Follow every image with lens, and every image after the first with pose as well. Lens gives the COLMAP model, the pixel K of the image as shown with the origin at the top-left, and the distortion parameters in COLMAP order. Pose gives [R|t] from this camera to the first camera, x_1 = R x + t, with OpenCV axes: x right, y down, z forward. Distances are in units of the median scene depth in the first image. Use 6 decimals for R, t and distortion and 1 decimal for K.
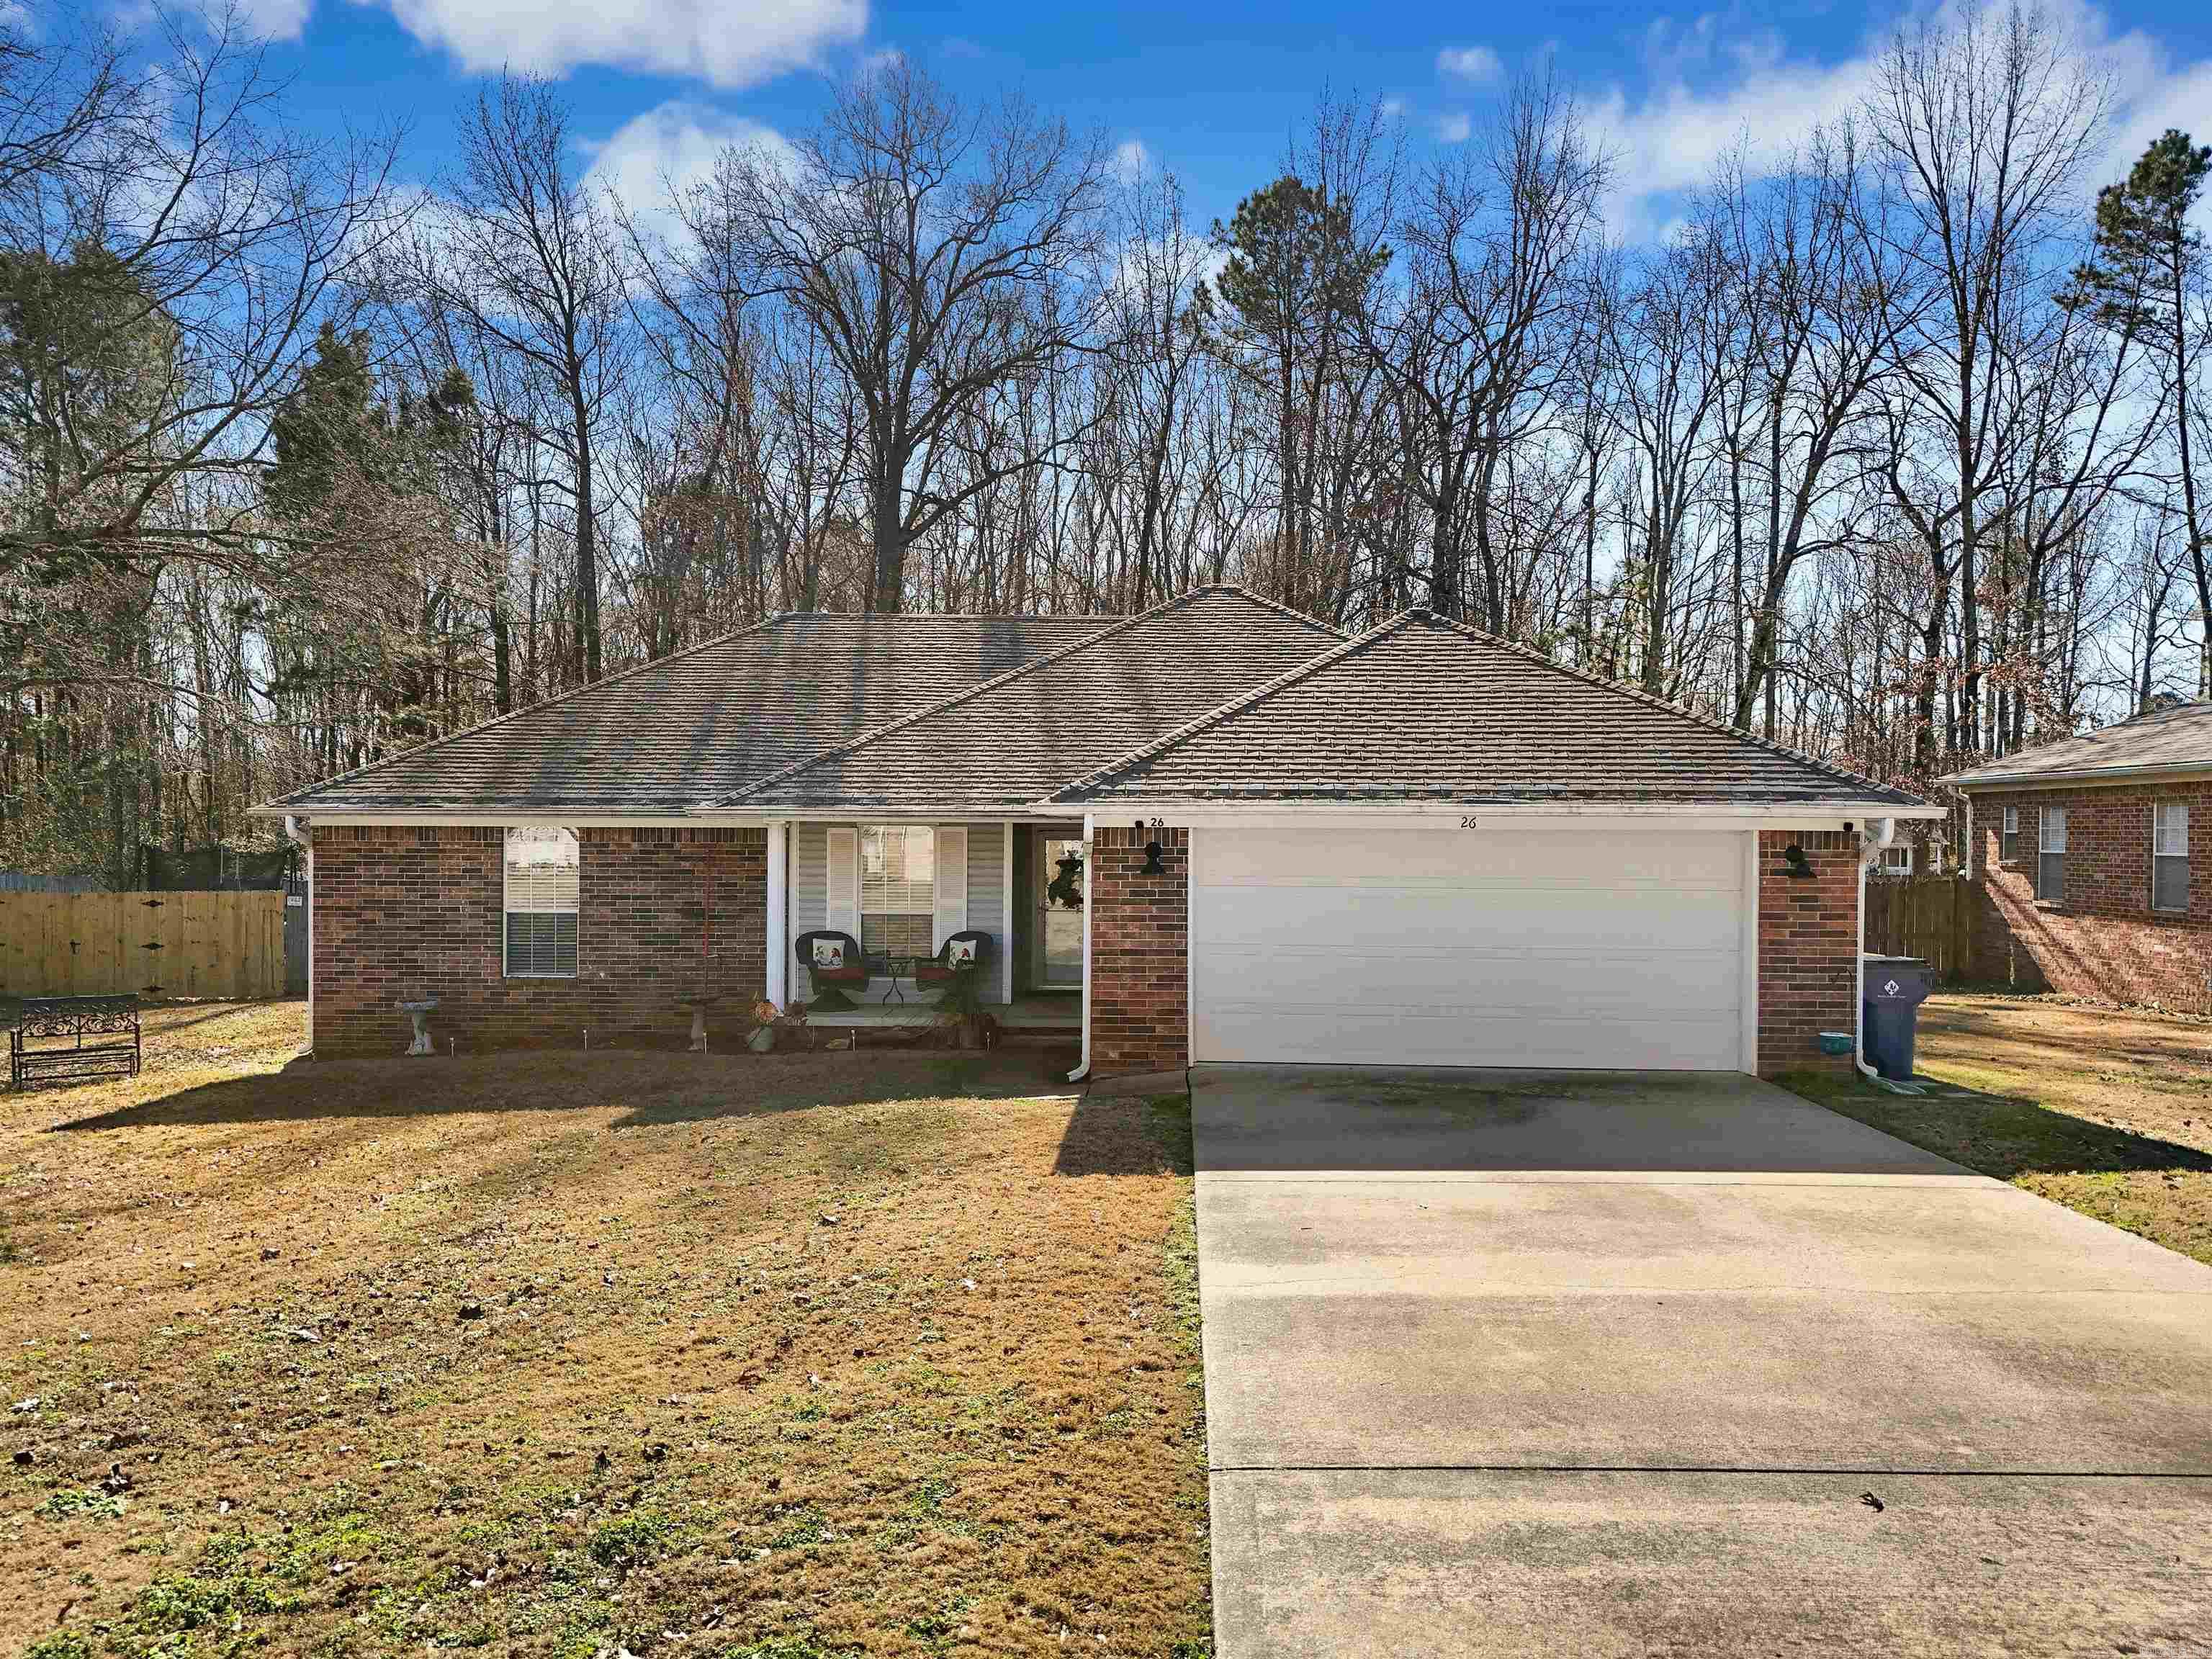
lens RADIAL K [[1614.2, 0, 1106.0], [0, 1614.2, 829.5], [0, 0, 1]] dist [0.042359, -0.004676]
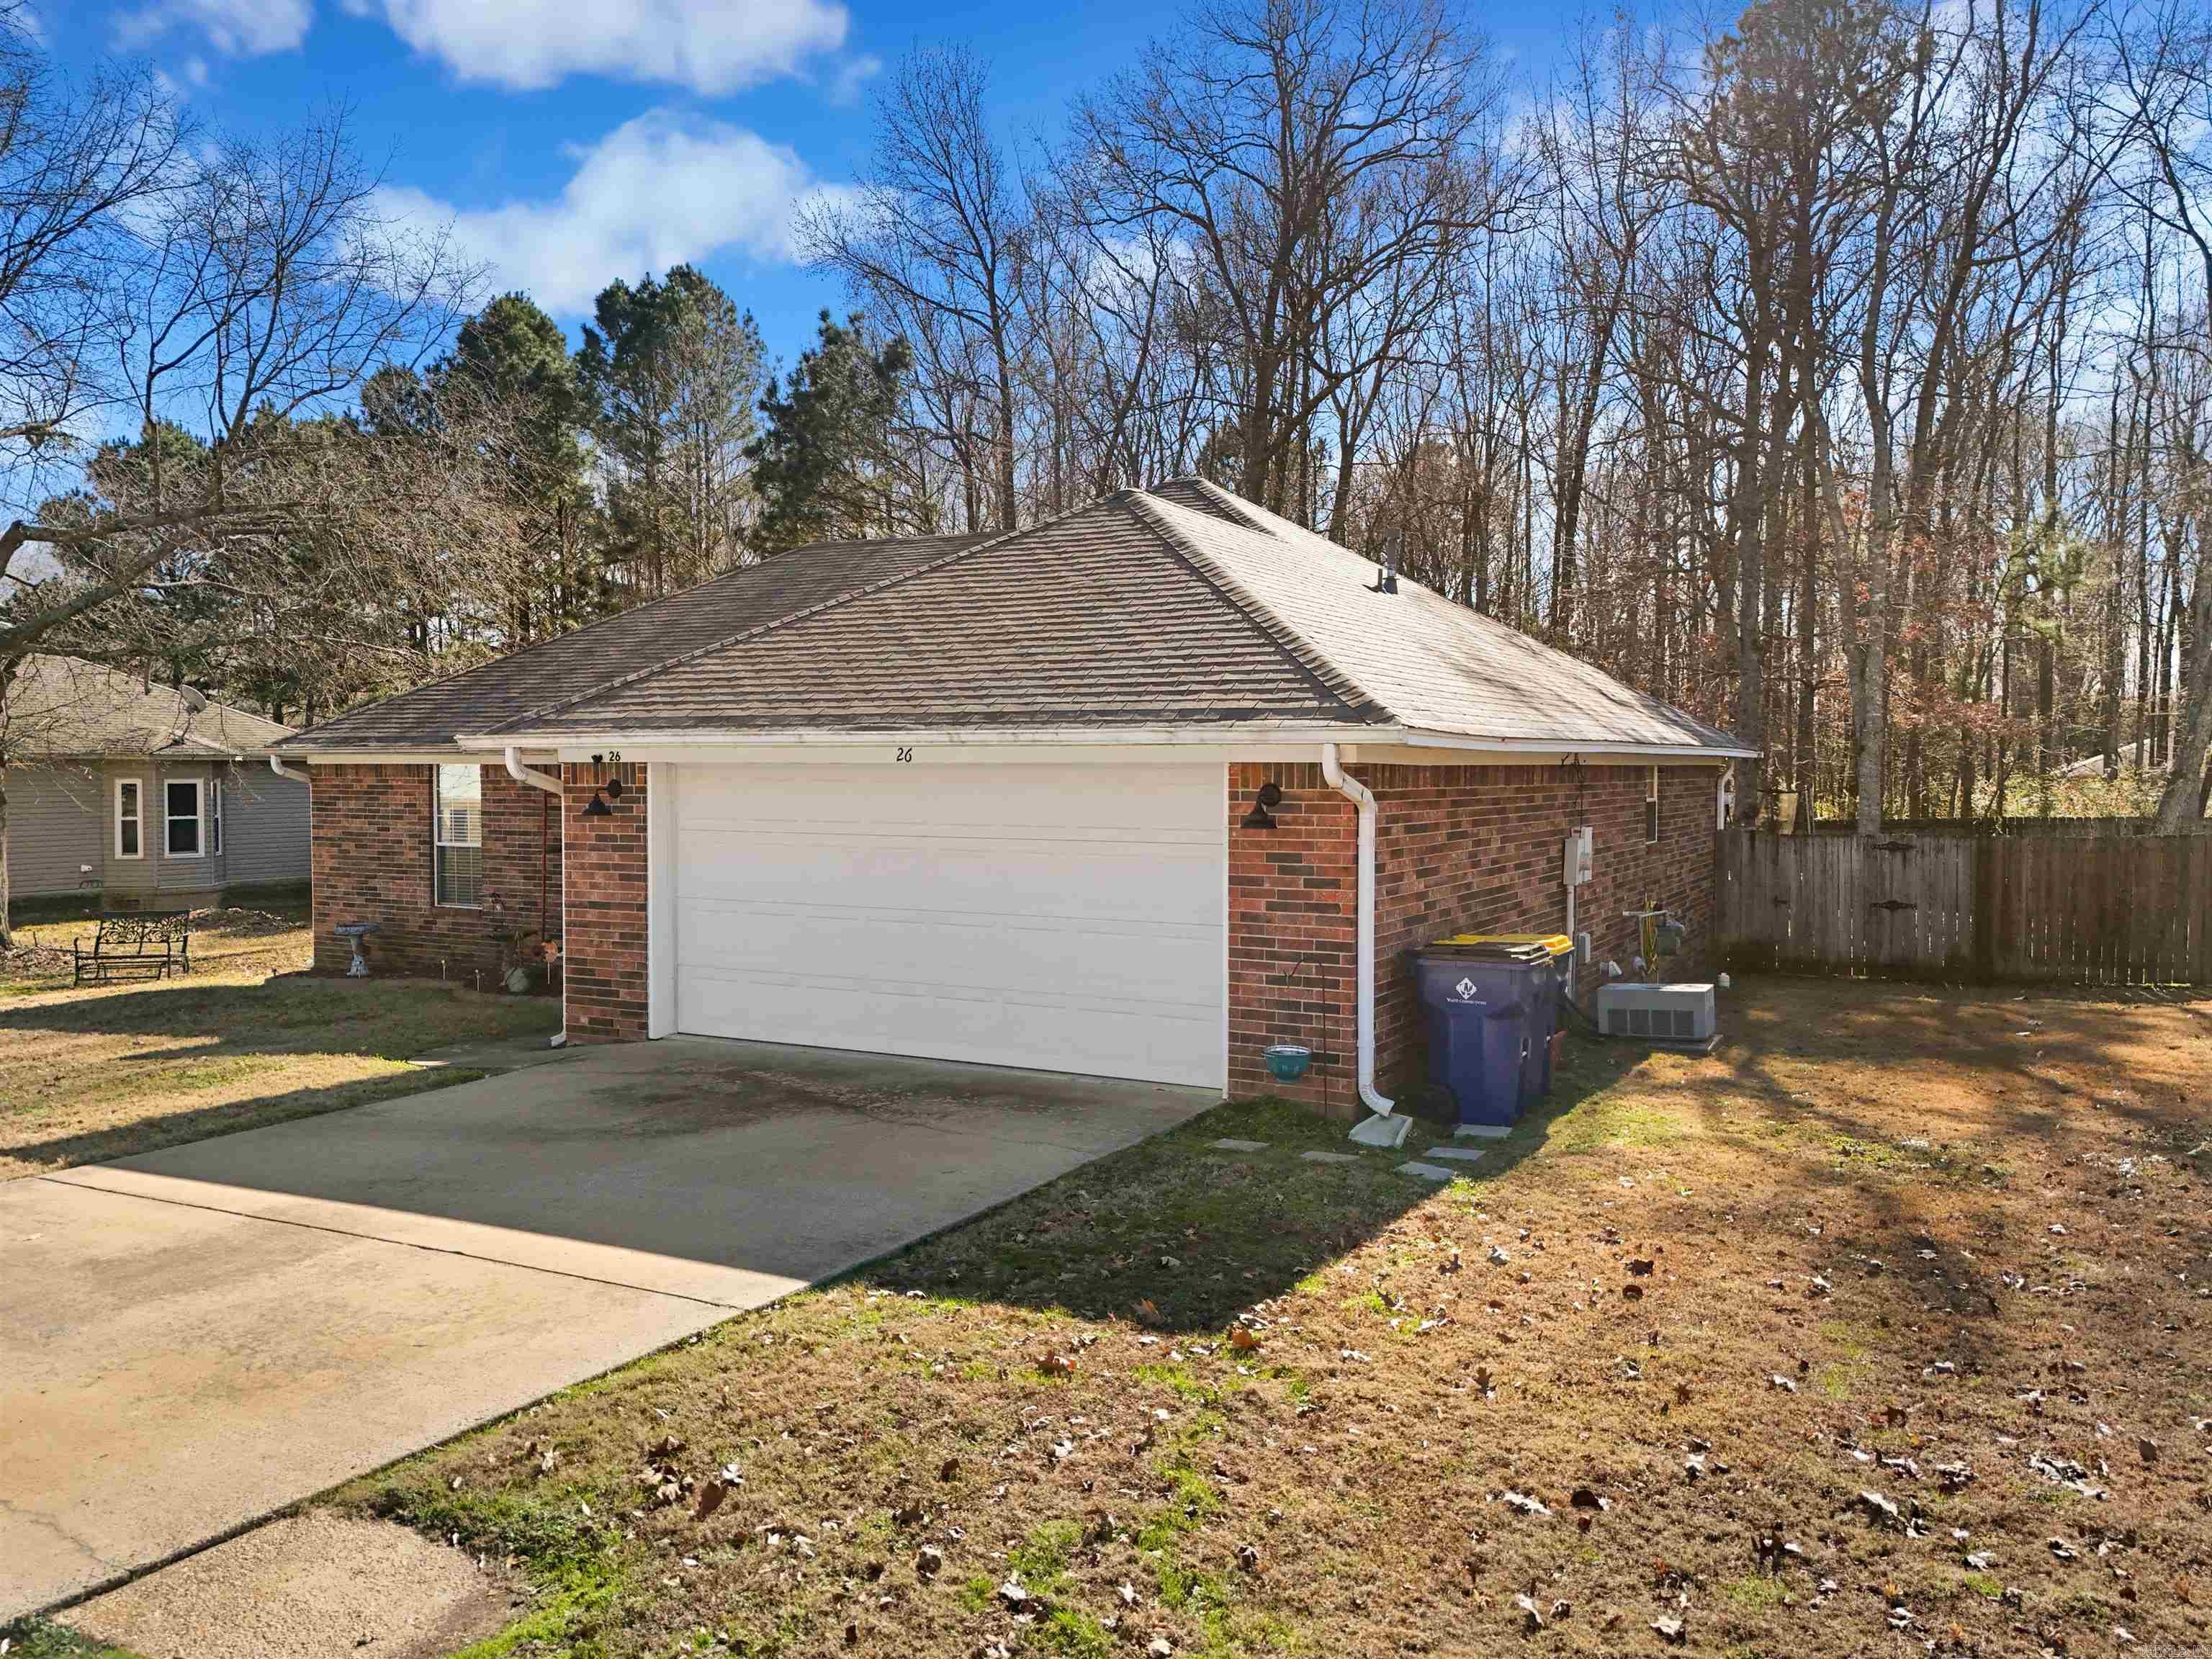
lens RADIAL K [[1602.1, 0, 1144.4], [0, 1602.1, 783.3], [0, 0, 1]] dist [0.035023, -0.002205]
pose [[0.914299, -0.000423, -0.405039, 0.642746], [0.006977, 0.999868, 0.014705, -0.000835], [0.404979, -0.016270, 0.914181, 0.322418]]
